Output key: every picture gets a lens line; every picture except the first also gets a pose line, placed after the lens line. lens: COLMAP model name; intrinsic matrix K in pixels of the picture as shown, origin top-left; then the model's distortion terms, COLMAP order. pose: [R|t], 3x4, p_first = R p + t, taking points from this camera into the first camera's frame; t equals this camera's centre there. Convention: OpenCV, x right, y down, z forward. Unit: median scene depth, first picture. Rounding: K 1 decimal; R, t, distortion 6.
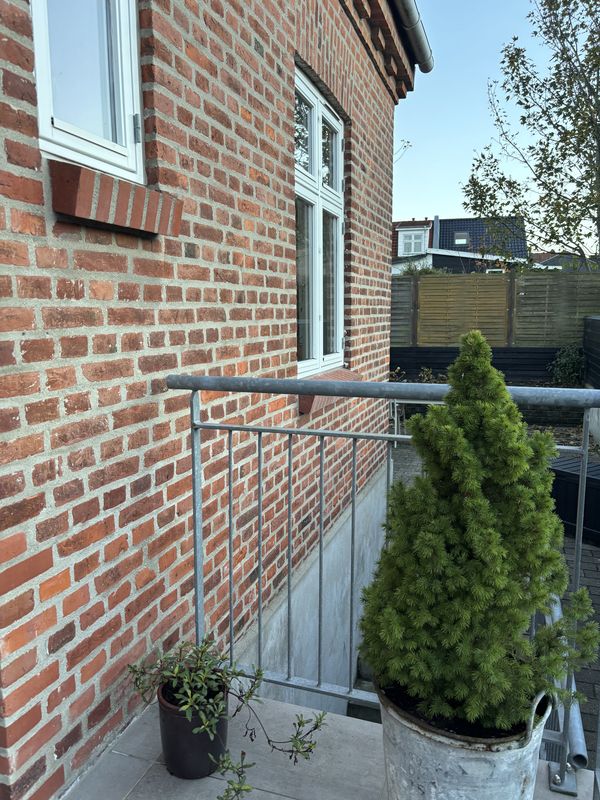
lens RADIAL K [[614.4, 0, 298.9], [0, 614.4, 404.9], [0, 0, 1]] dist [0.021739, -0.030018]
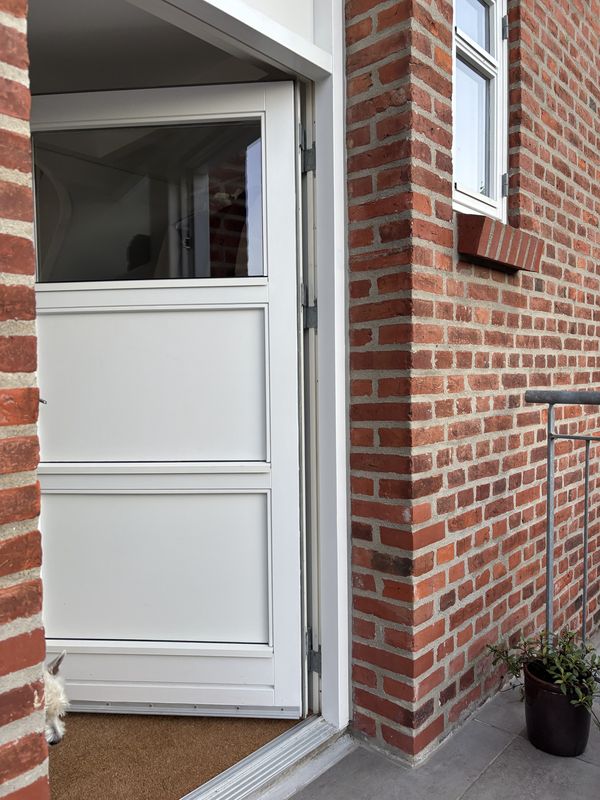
lens RADIAL K [[614.4, 0, 293.8], [0, 614.4, 395.9], [0, 0, 1]] dist [0.021739, -0.030018]
pose [[0.919111, 0.014086, -0.393747, -0.170619], [-0.056168, 0.993838, -0.095557, 0.100926], [0.389975, 0.109944, 0.914238, -0.219680]]
